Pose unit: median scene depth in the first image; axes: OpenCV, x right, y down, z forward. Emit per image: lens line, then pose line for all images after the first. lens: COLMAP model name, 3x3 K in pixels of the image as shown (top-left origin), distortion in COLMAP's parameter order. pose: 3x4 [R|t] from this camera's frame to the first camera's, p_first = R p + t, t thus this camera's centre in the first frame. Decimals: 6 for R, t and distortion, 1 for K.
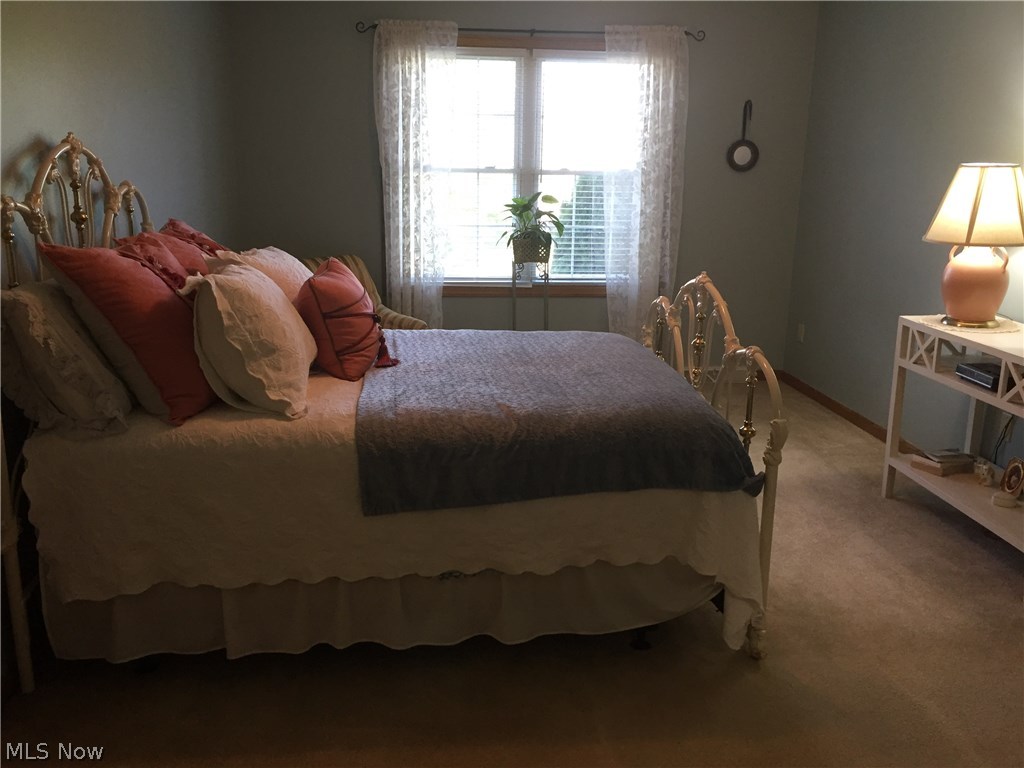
lens RADIAL K [[887.9, 0, 512.0], [0, 887.9, 384.0], [0, 0, 1]] dist [0.014738, 0.004679]
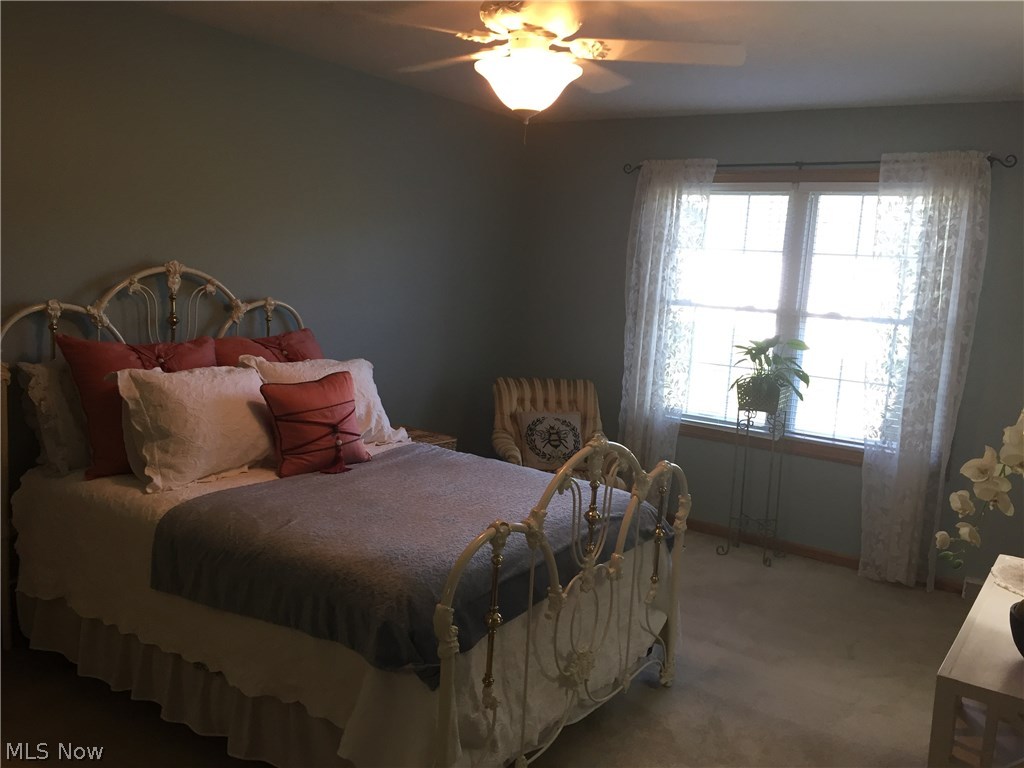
lens RADIAL K [[869.6, 0, 512.0], [0, 869.6, 384.0], [0, 0, 1]] dist [0.057597, -0.139218]
pose [[0.761840, 0.116072, -0.637281, 0.396865], [-0.201250, 0.977541, -0.062539, -0.059662], [0.615710, 0.175898, 0.768089, 0.167438]]
